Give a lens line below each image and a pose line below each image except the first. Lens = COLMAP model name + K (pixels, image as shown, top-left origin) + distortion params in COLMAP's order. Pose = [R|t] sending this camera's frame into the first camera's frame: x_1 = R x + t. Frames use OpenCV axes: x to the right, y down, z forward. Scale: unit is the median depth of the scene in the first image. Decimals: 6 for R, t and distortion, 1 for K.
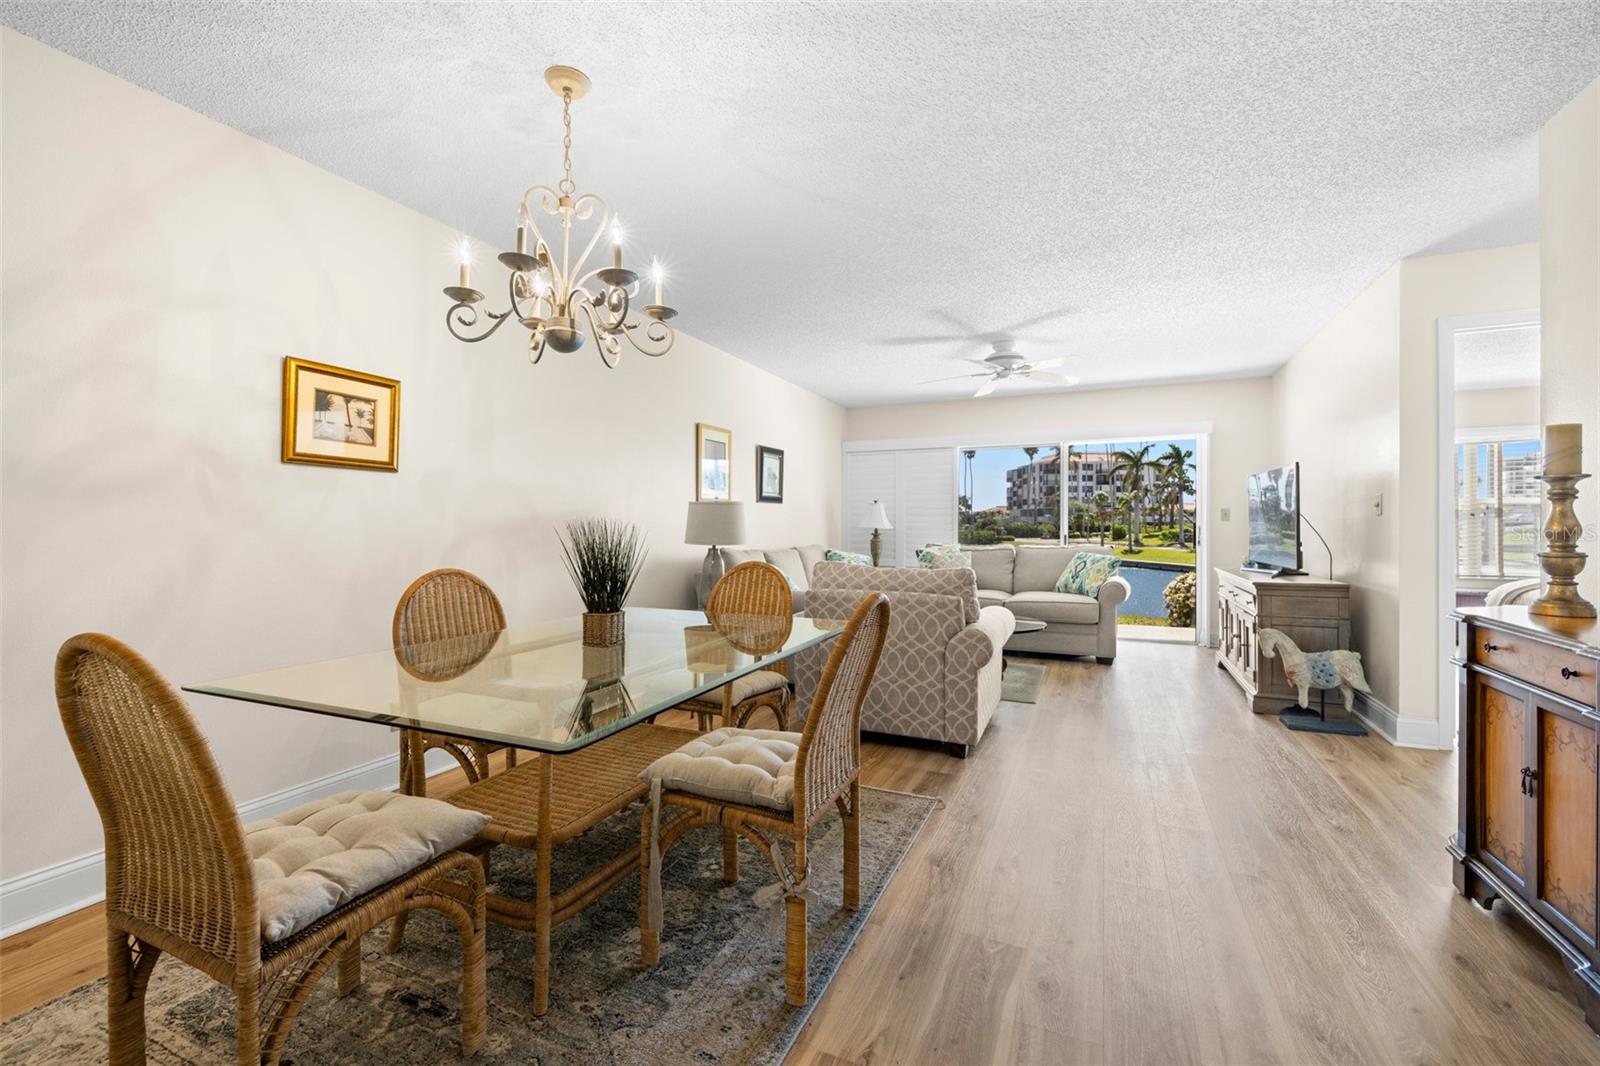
lens RADIAL K [[674.9, 0, 797.7], [0, 674.9, 526.5], [0, 0, 1]] dist [-0.000514, 0.000097]
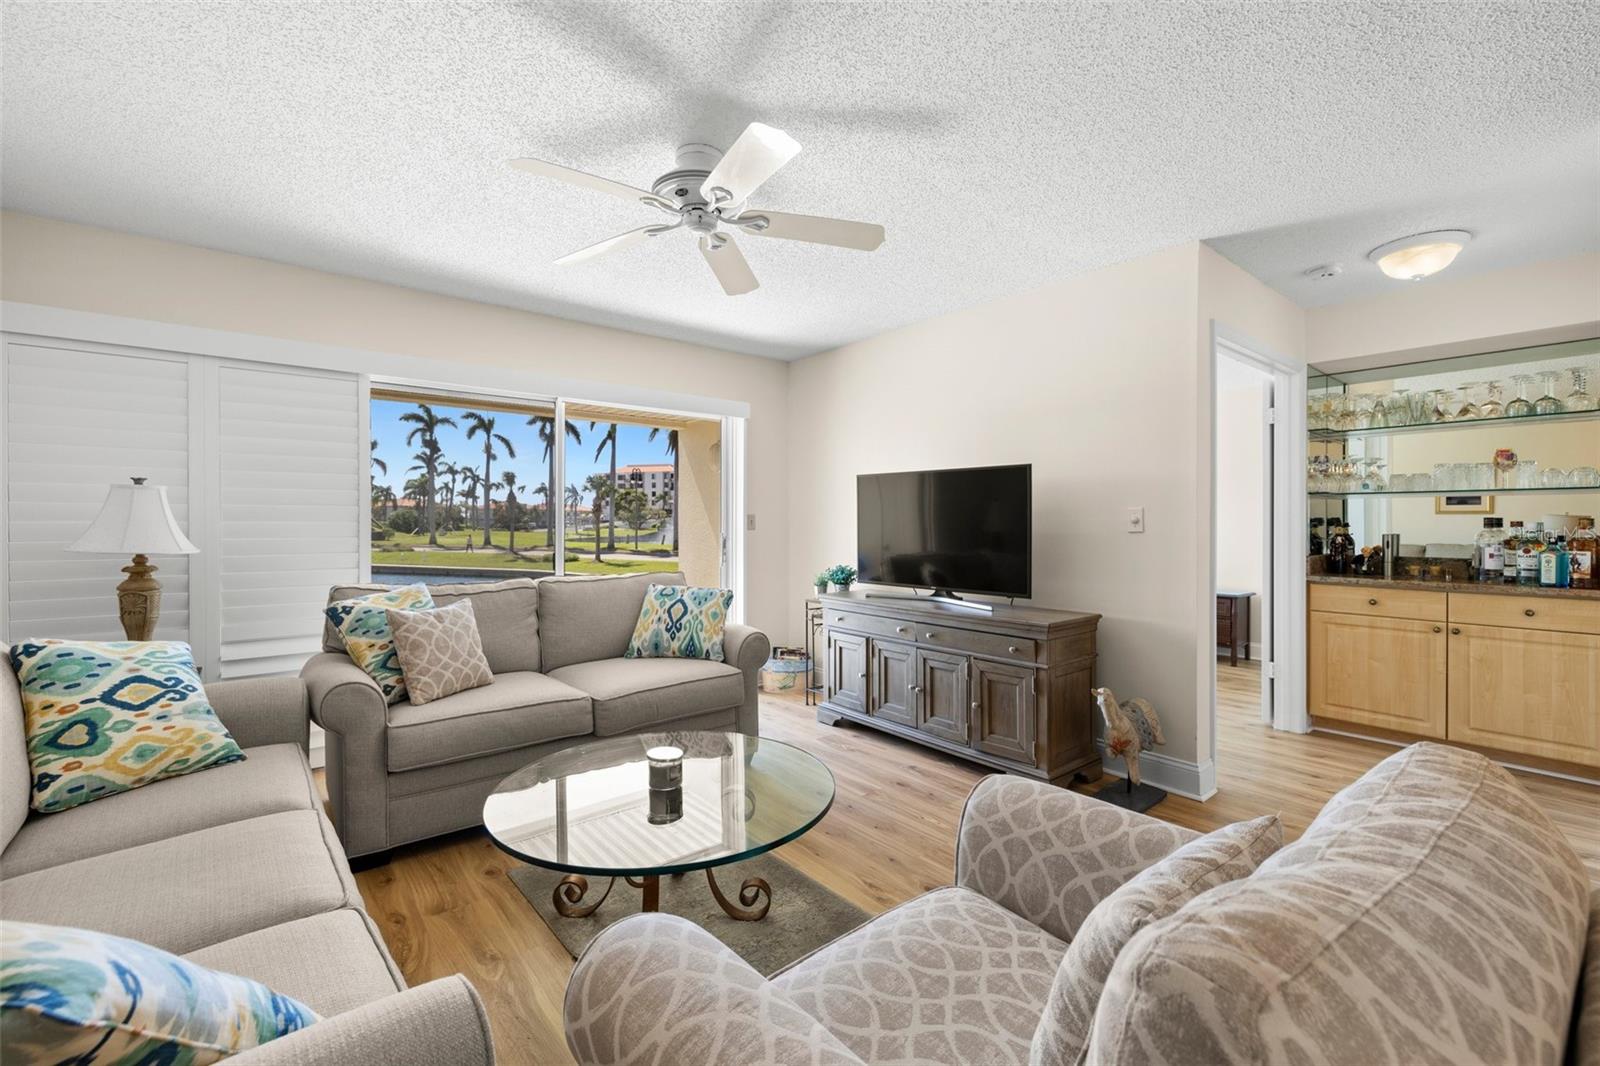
lens RADIAL K [[668.8, 0, 797.6], [0, 668.8, 524.4], [0, 0, 1]] dist [-0.000584, -0.000006]
pose [[0.440805, -0.000374, 0.897603, -0.118820], [-0.000604, 1.000000, 0.000713, -0.030754], [-0.897603, -0.000856, 0.440805, 1.157872]]
